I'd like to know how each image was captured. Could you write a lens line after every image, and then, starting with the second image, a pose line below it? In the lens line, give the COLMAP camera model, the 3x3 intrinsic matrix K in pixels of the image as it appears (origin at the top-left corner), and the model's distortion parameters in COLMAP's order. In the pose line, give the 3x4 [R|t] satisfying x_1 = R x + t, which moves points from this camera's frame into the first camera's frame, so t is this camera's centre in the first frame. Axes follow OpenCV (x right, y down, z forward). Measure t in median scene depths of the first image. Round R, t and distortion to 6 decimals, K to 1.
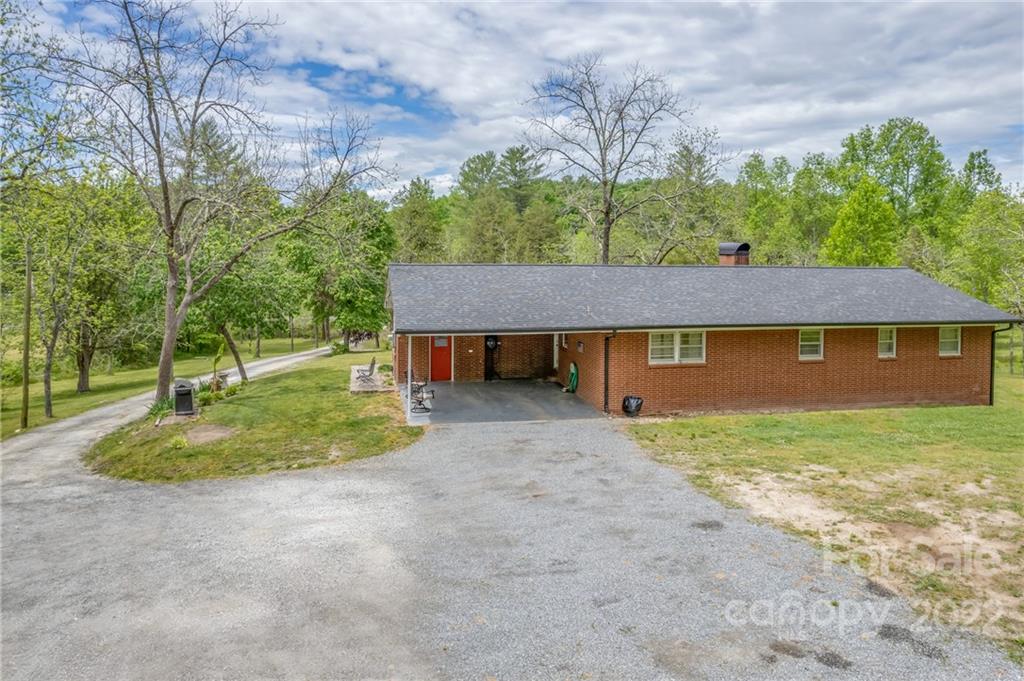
lens RADIAL K [[685.7, 0, 515.4], [0, 685.7, 287.3], [0, 0, 1]] dist [-0.035664, -0.000961]
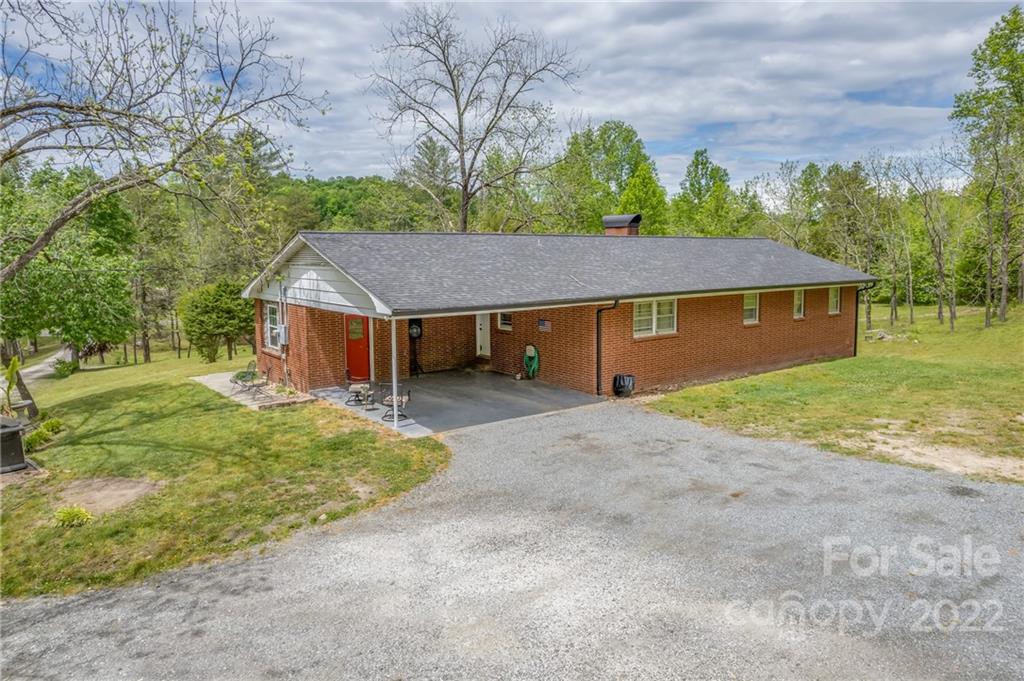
lens RADIAL K [[671.7, 0, 517.4], [0, 671.7, 336.3], [0, 0, 1]] dist [-0.069851, 0.062473]
pose [[0.904815, -0.069350, 0.420119, -0.311653], [0.037738, 0.995826, 0.083106, 0.030622], [-0.424128, -0.059341, 0.903656, 0.261813]]
